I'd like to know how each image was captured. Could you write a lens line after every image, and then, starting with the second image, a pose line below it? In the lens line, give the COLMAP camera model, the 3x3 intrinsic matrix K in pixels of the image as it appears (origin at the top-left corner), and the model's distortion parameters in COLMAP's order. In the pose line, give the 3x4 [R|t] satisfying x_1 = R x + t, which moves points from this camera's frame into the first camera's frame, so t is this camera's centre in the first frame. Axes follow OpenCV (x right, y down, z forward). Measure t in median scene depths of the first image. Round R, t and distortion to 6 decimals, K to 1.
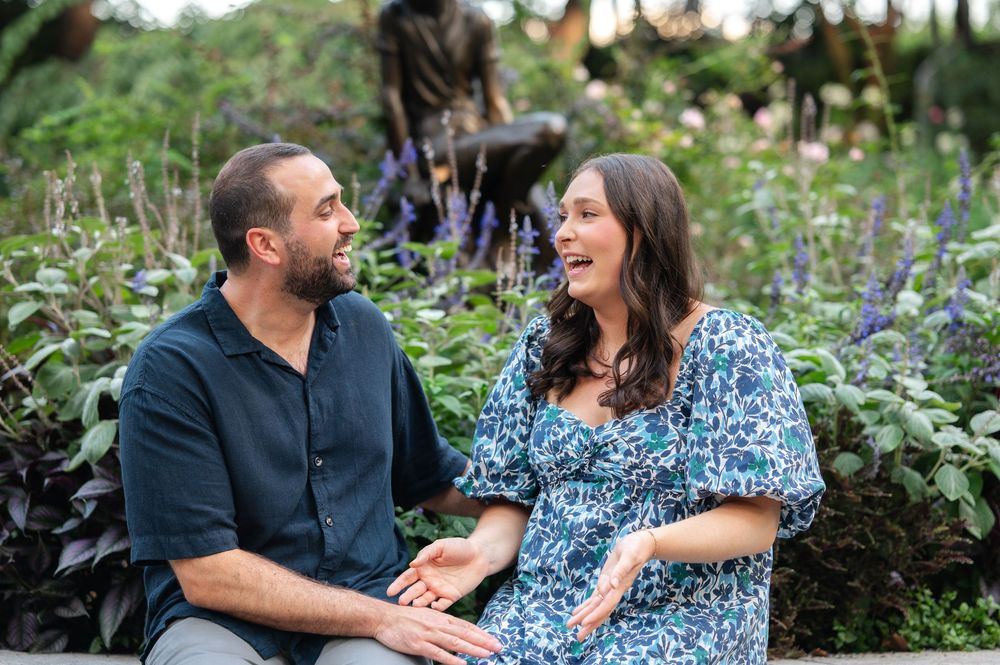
lens RADIAL K [[2391.5, 0, 500.0], [0, 2391.5, 332.5], [0, 0, 1]] dist [-0.004517, 0.246237]
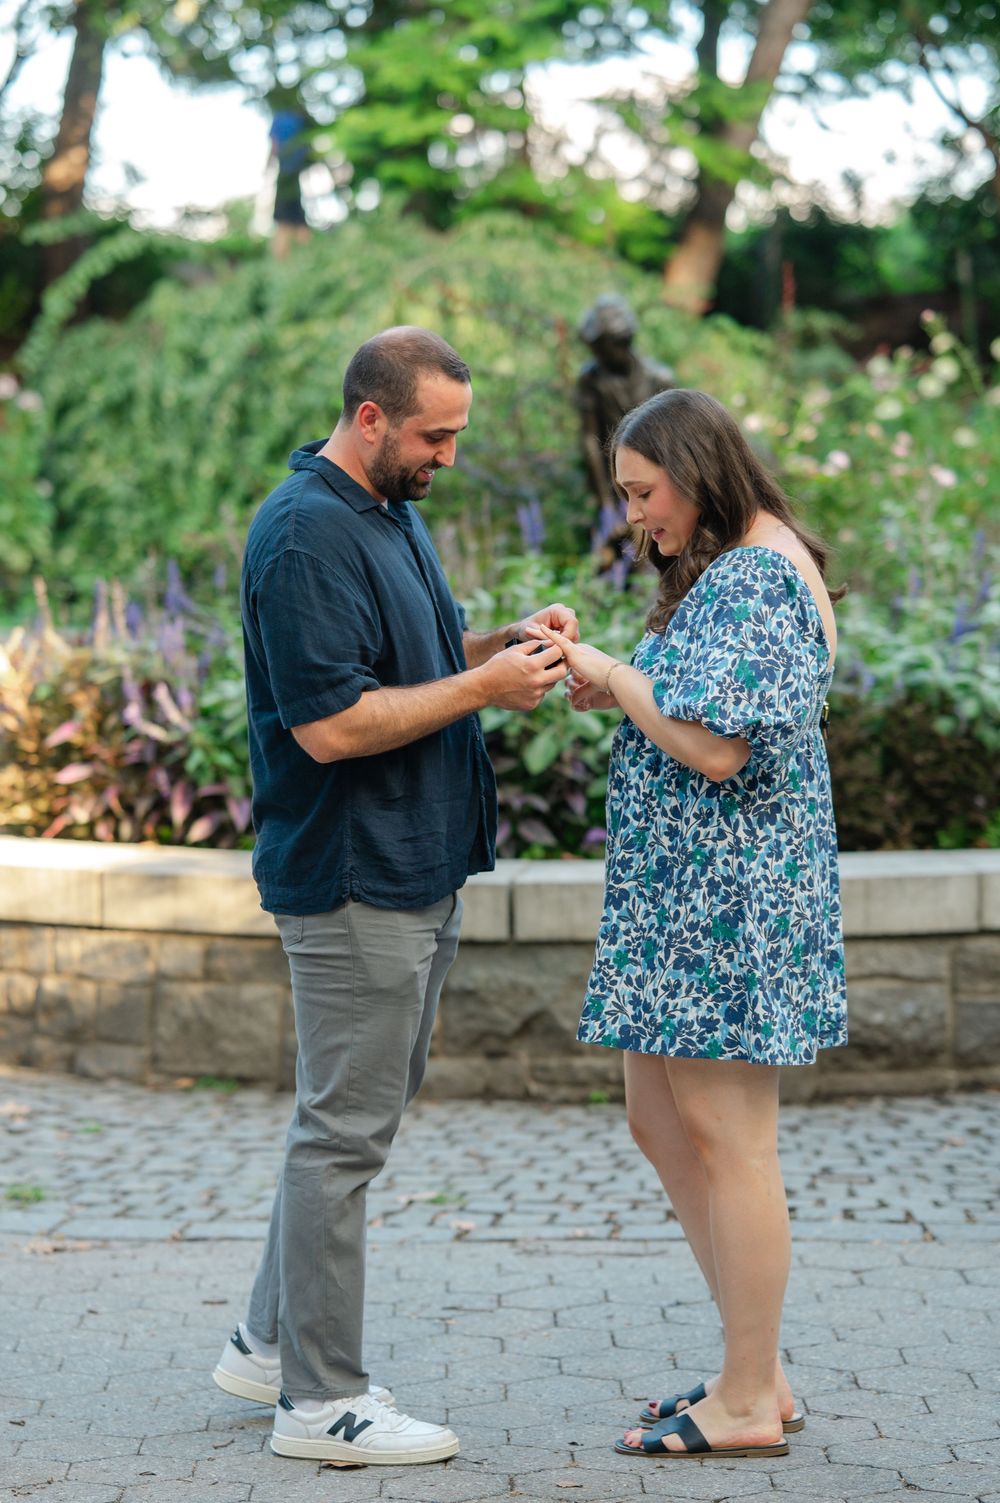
lens RADIAL K [[3929.2, 0, 421.6], [0, 3929.2, 748.6], [0, 0, 1]] dist [-0.026170, 0.088728]
pose [[0.999340, -0.018807, -0.031069, -0.100929], [0.019851, 0.999237, 0.033642, -0.018471], [0.030412, -0.034237, 0.998951, -1.400289]]
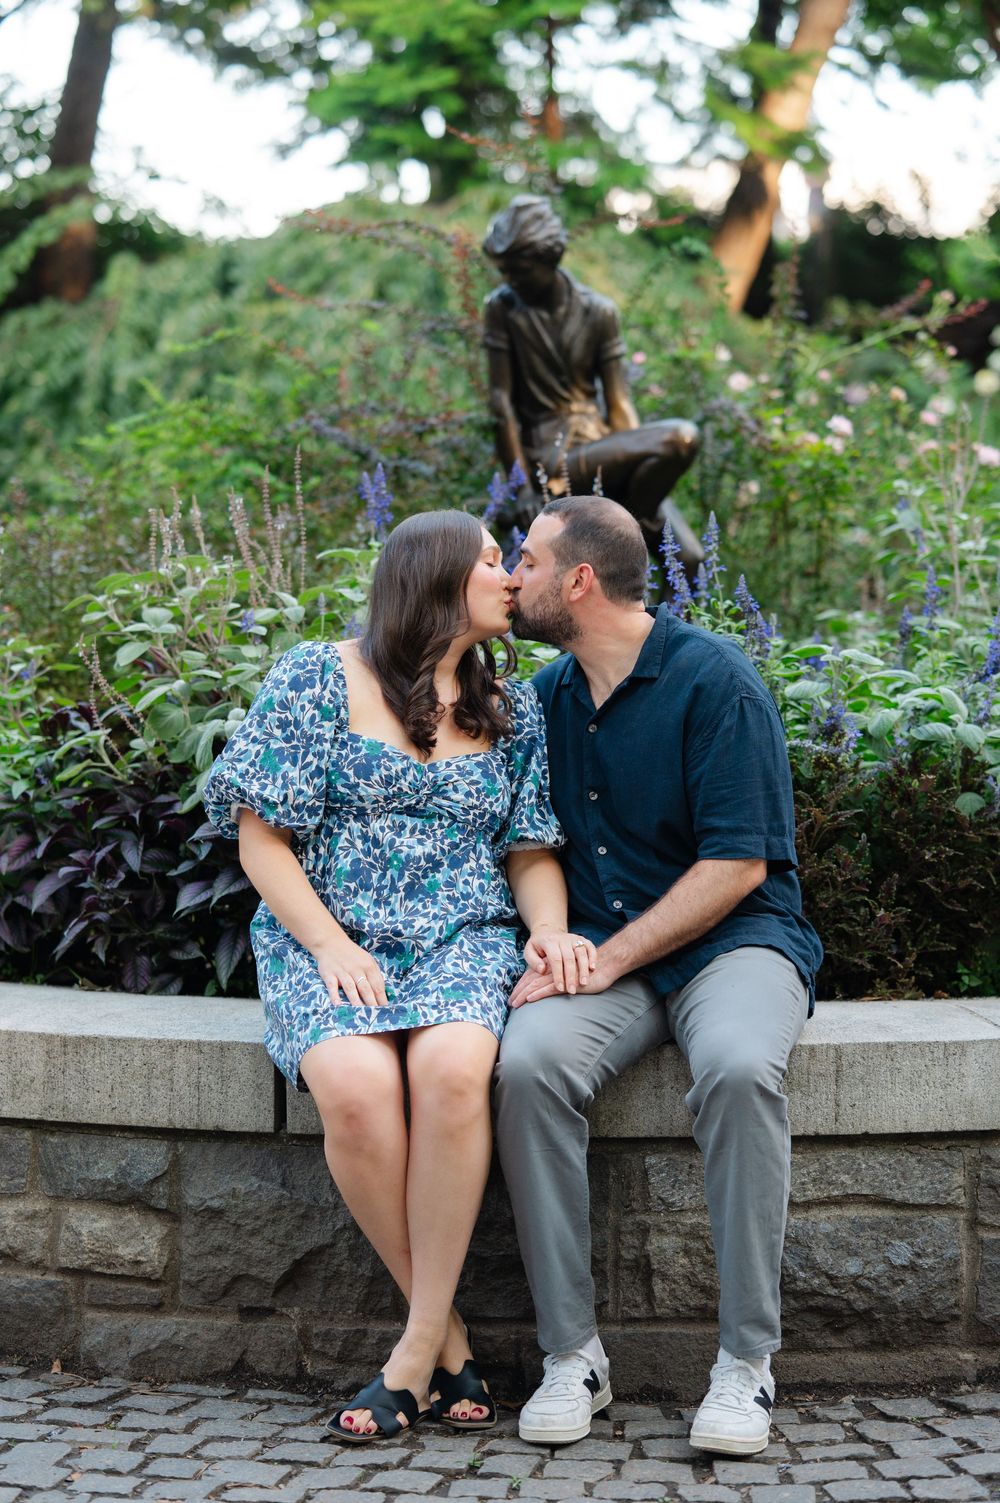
lens RADIAL K [[3594.4, 0, 500.0], [0, 3594.4, 751.5], [0, 0, 1]] dist [-0.004517, 0.246237]
pose [[0.999062, -0.003555, -0.043150, 0.015506], [0.004813, 0.999565, 0.029082, -0.010152], [0.043028, -0.029262, 0.998645, -0.466359]]
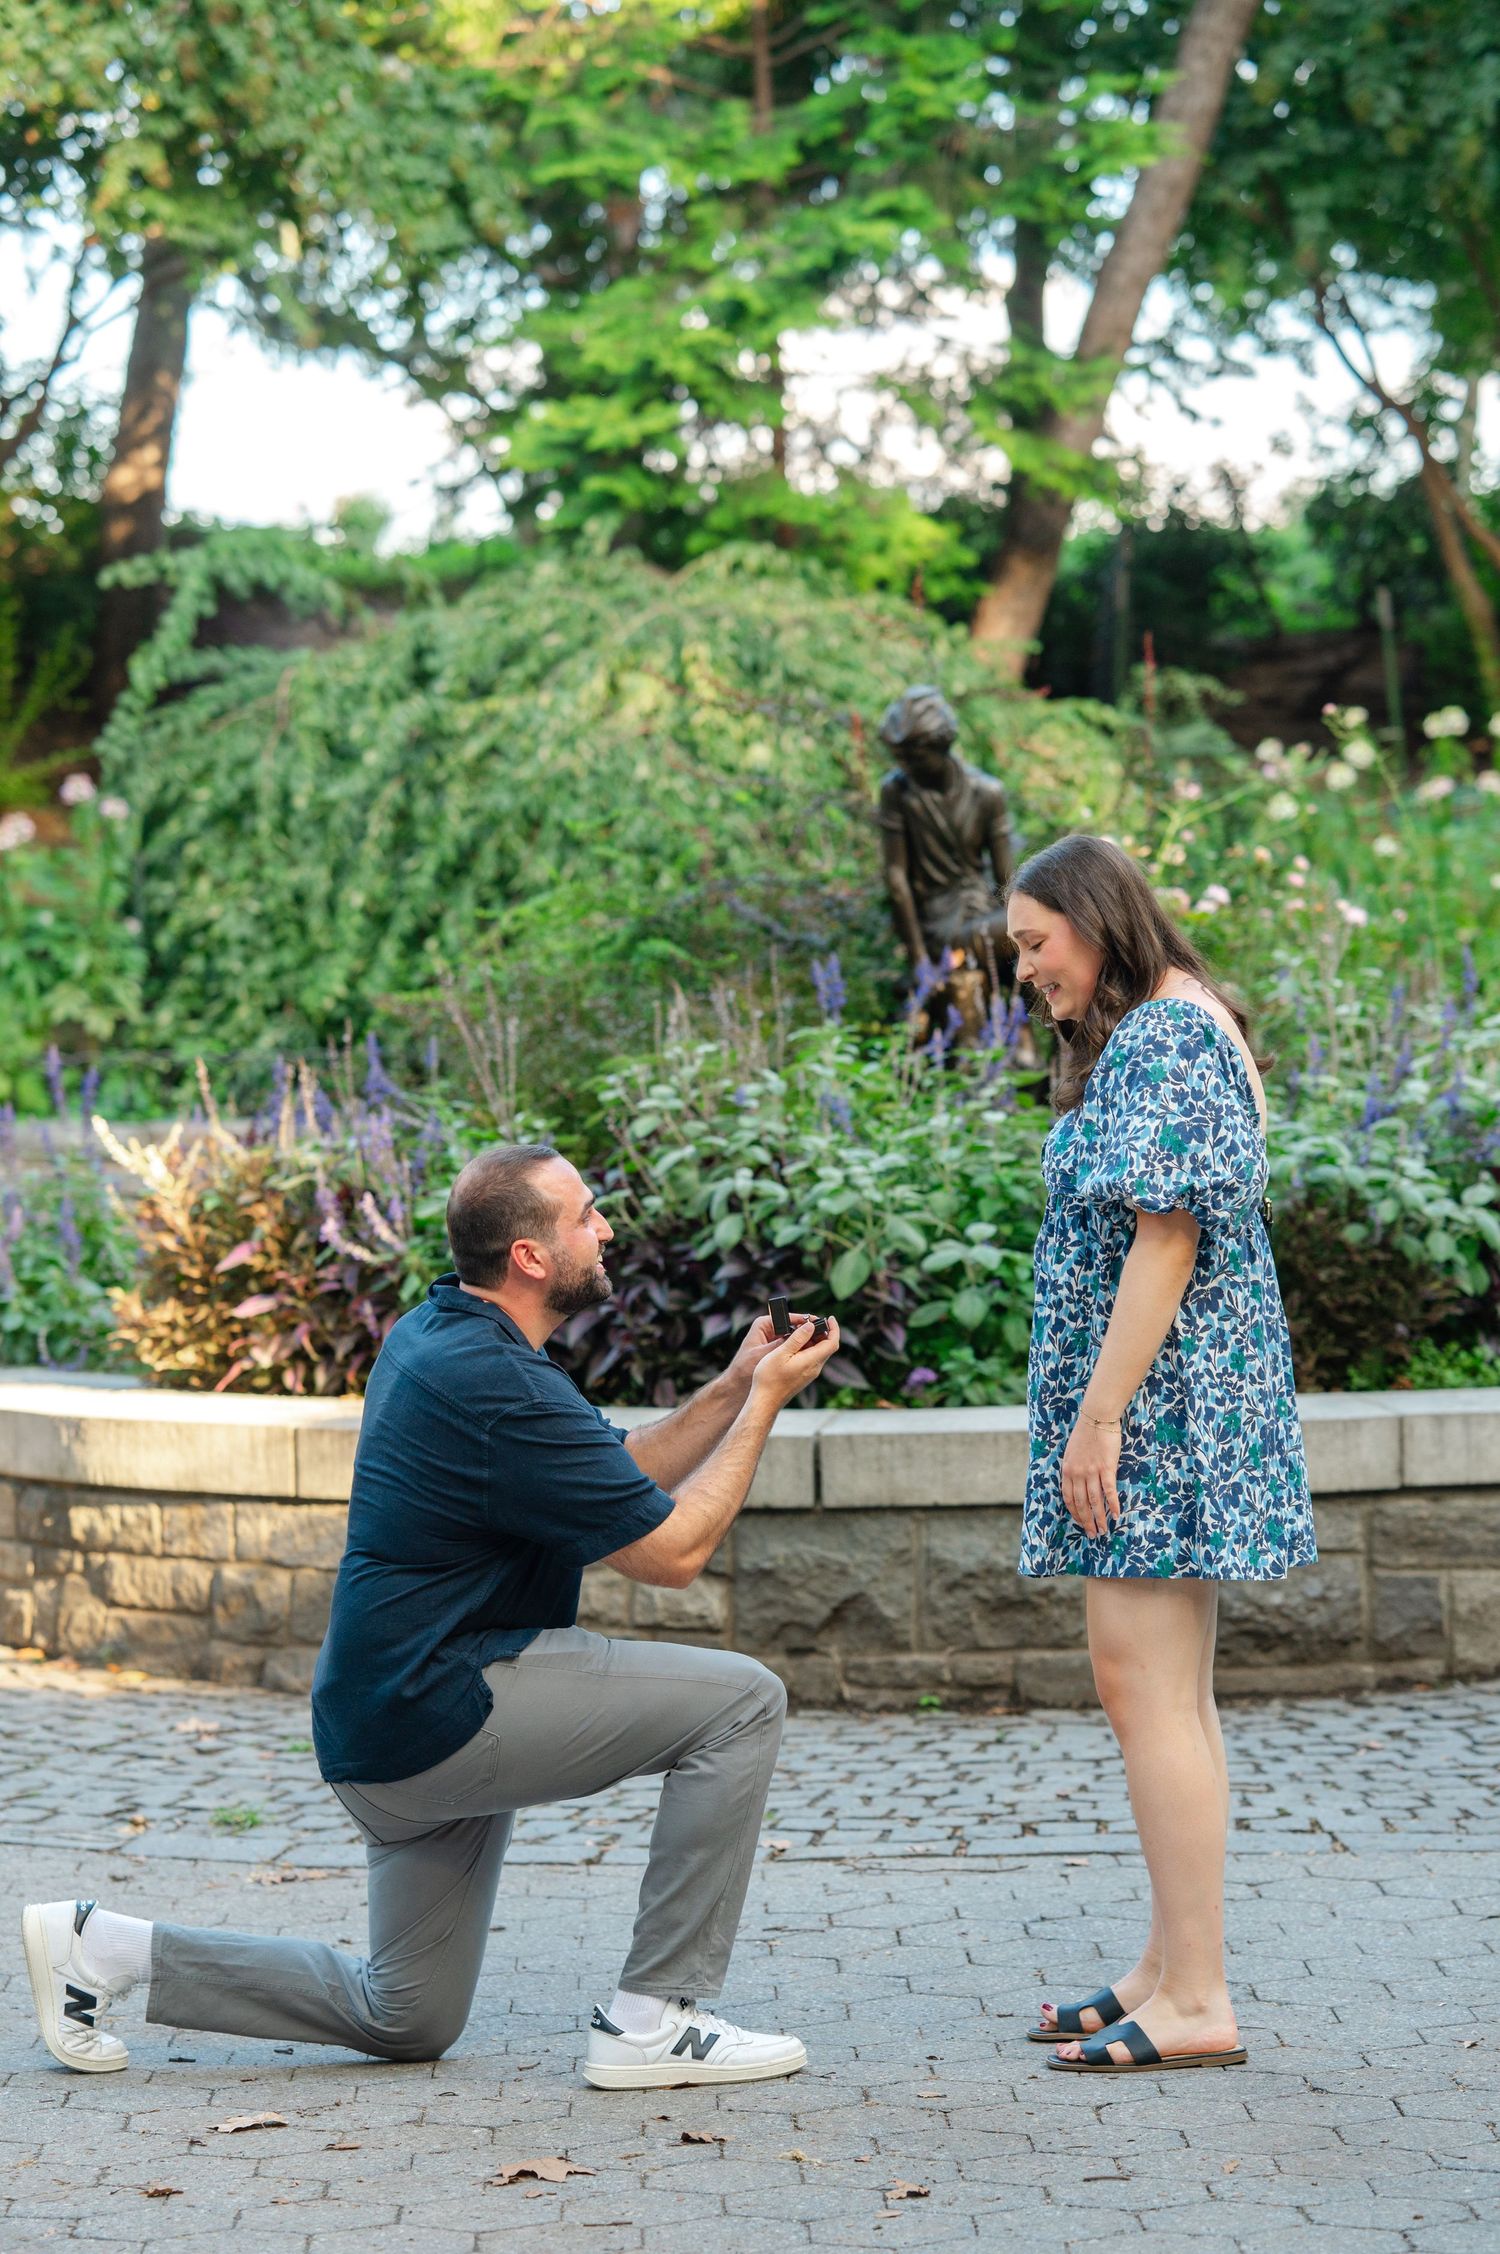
lens RADIAL K [[5878.6, 0, 750.0], [0, 5878.6, 1127.0], [0, 0, 1]] dist [-0.067125, 0.371120]
pose [[0.999548, -0.029829, -0.003869, -0.136485], [0.029859, 0.999523, 0.007880, -0.028416], [0.003632, -0.007992, 0.999961, -1.840647]]
